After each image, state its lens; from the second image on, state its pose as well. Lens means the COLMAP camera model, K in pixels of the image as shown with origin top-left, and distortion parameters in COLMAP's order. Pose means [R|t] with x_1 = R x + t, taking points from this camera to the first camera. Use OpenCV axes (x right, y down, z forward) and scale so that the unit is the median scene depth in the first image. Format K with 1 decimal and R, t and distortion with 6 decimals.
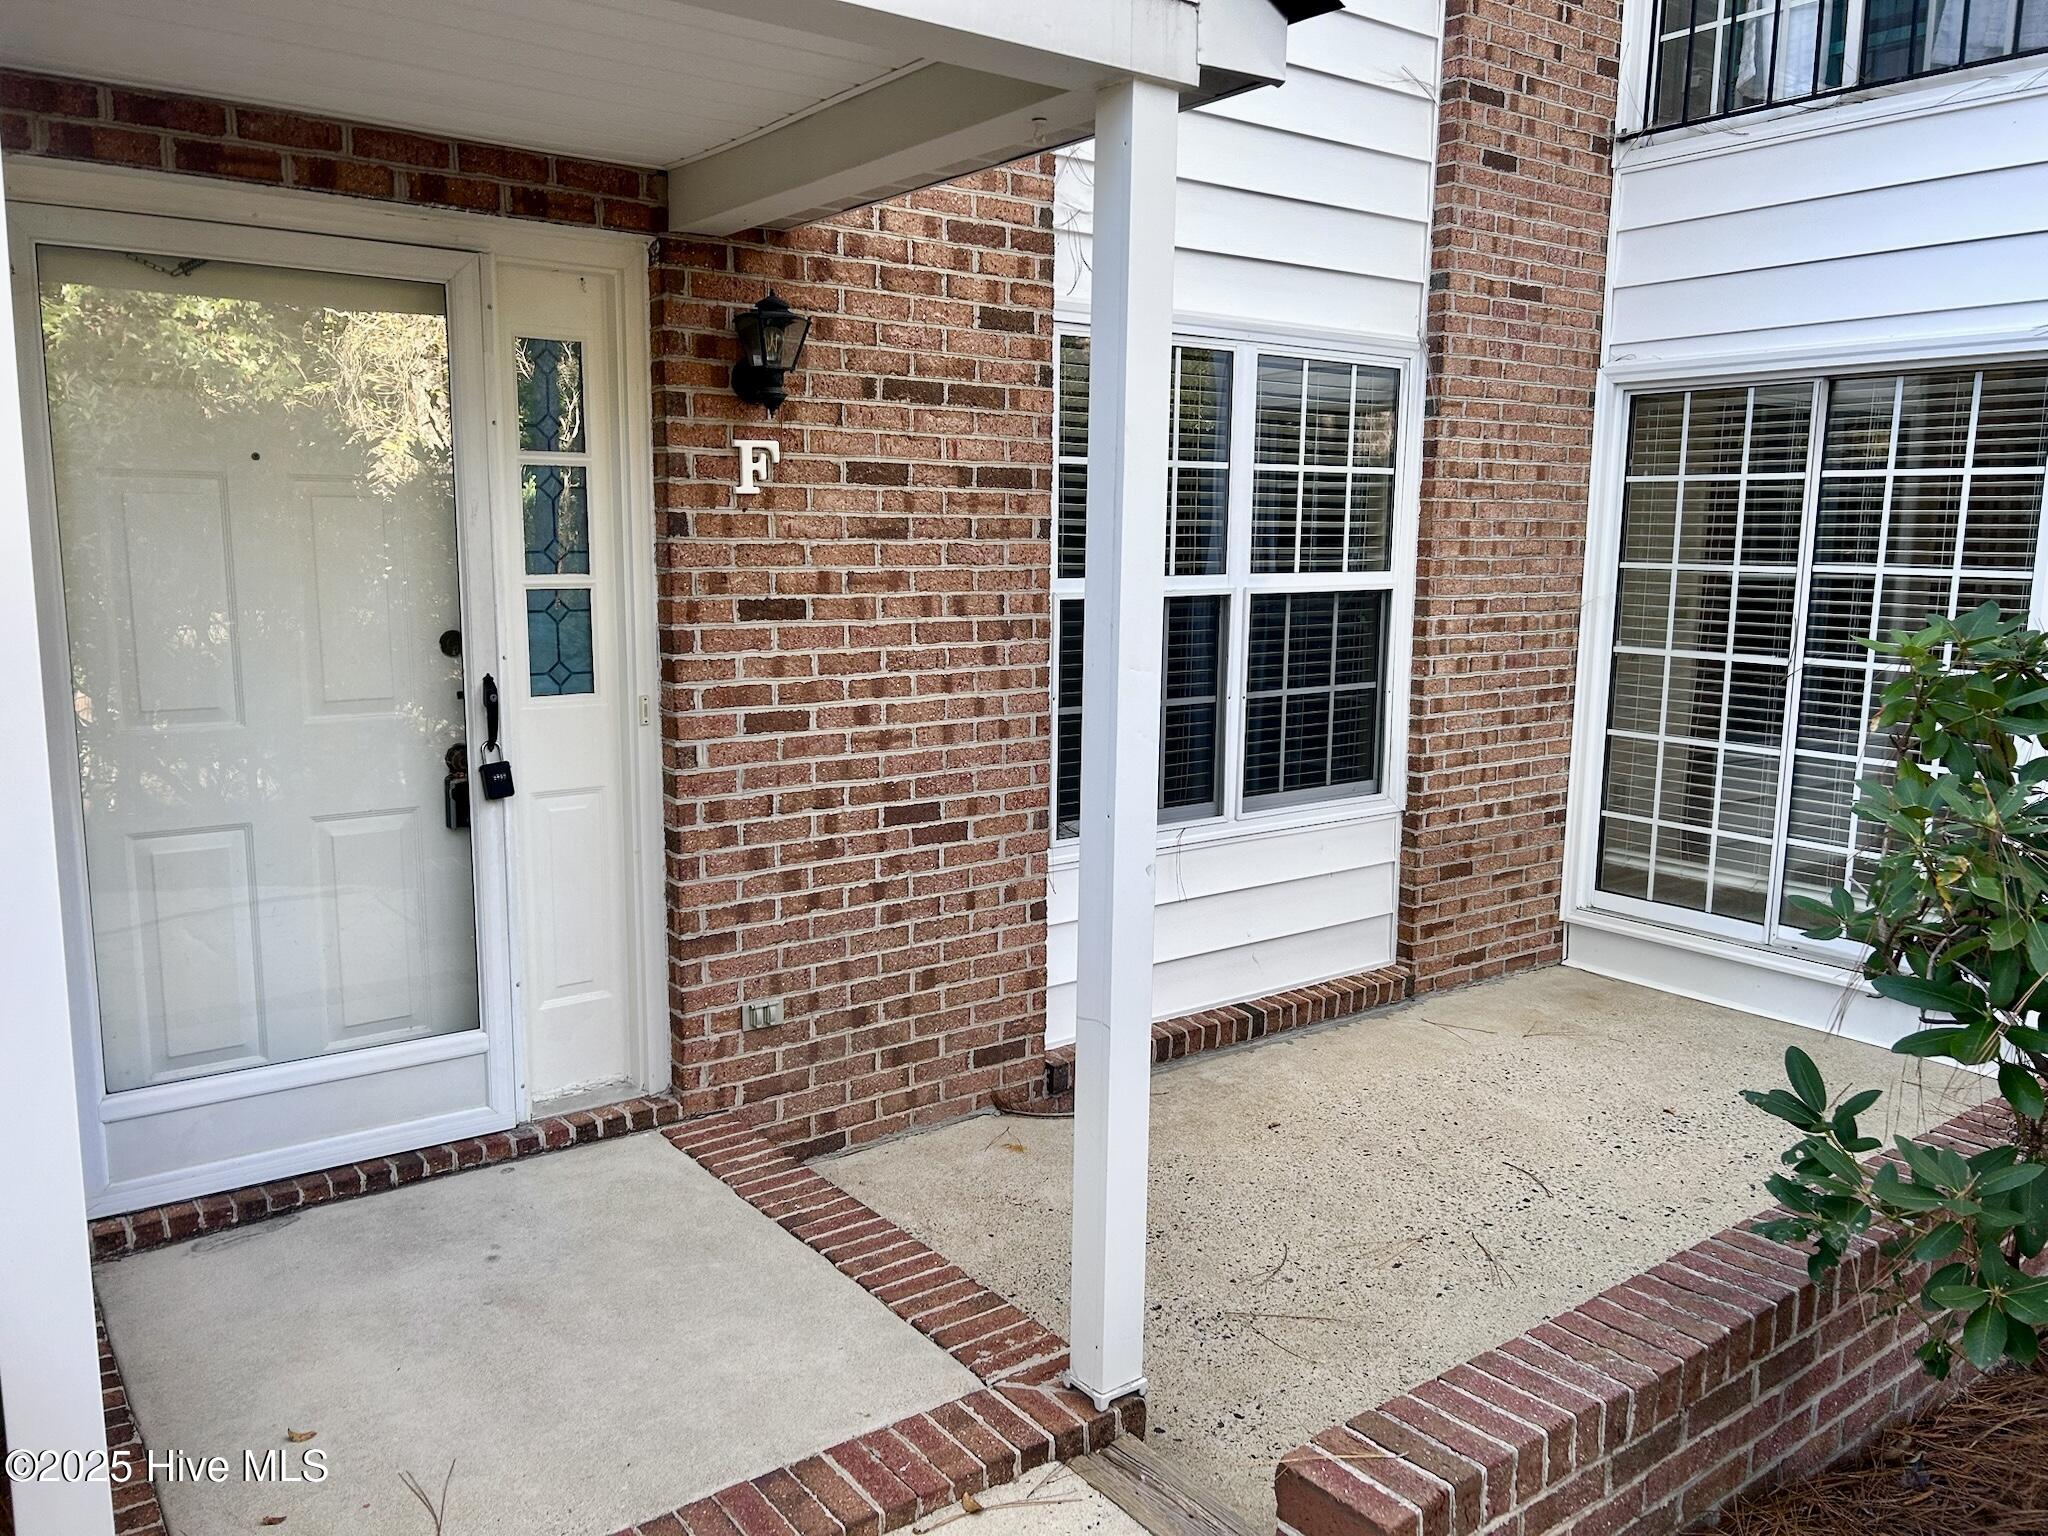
lens RADIAL K [[1539.0, 0, 1024.0], [0, 1539.0, 768.0], [0, 0, 1]] dist [0.060437, -0.100038]
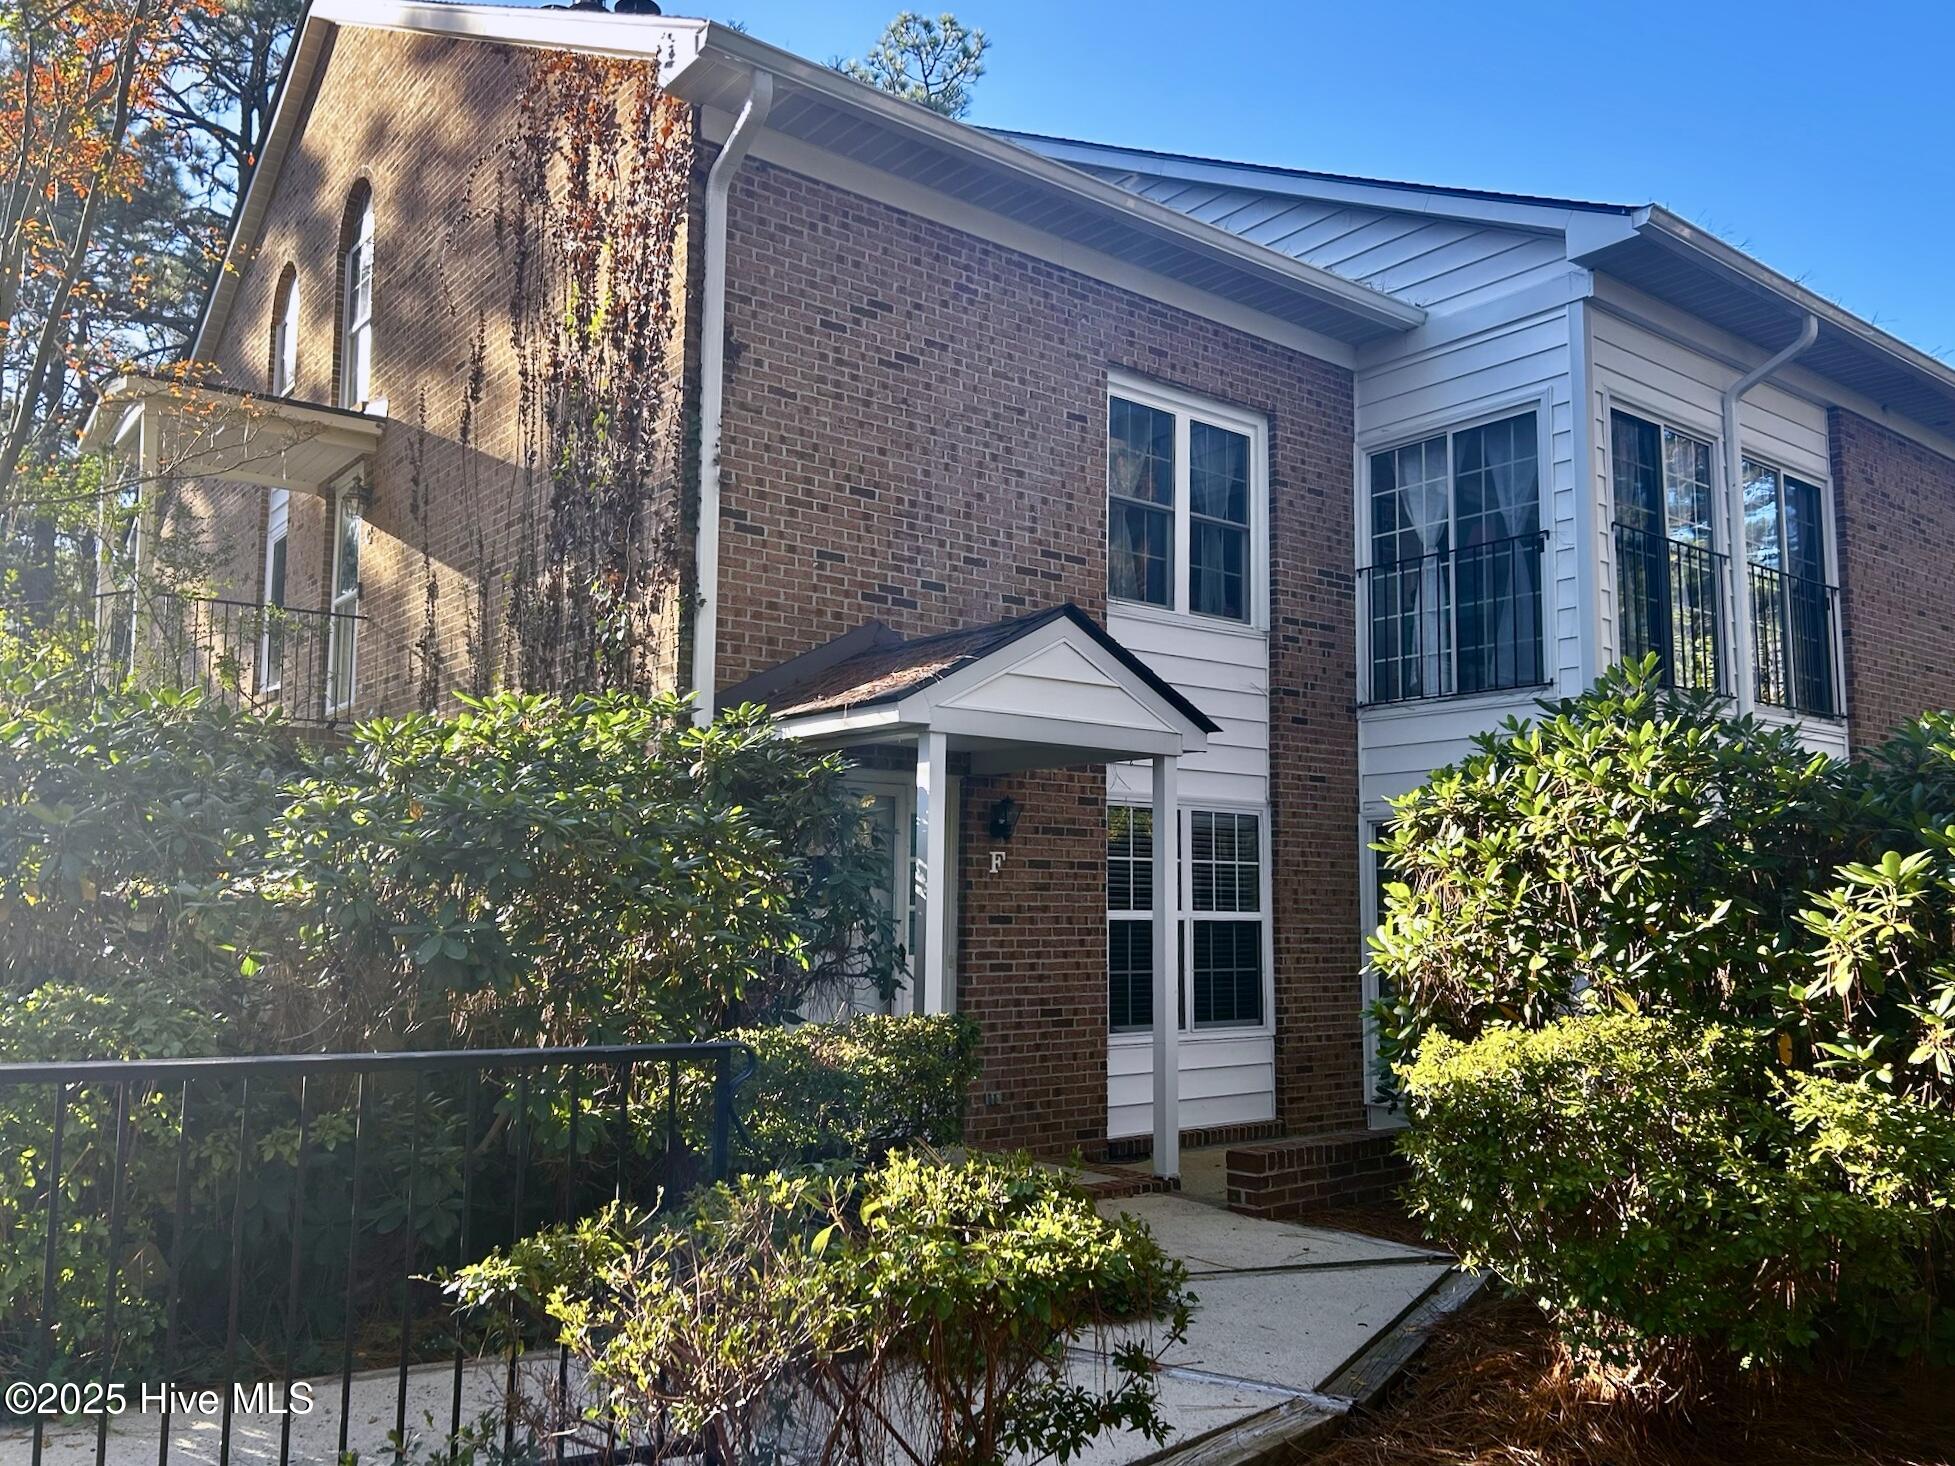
lens RADIAL K [[1535.6, 0, 977.5], [0, 1535.6, 733.0], [0, 0, 1]] dist [0.087491, -0.159905]
pose [[0.999591, 0.002894, 0.028435, -0.196258], [0.004823, 0.963514, -0.267614, 0.190030], [-0.028172, 0.267642, 0.963107, -1.023613]]
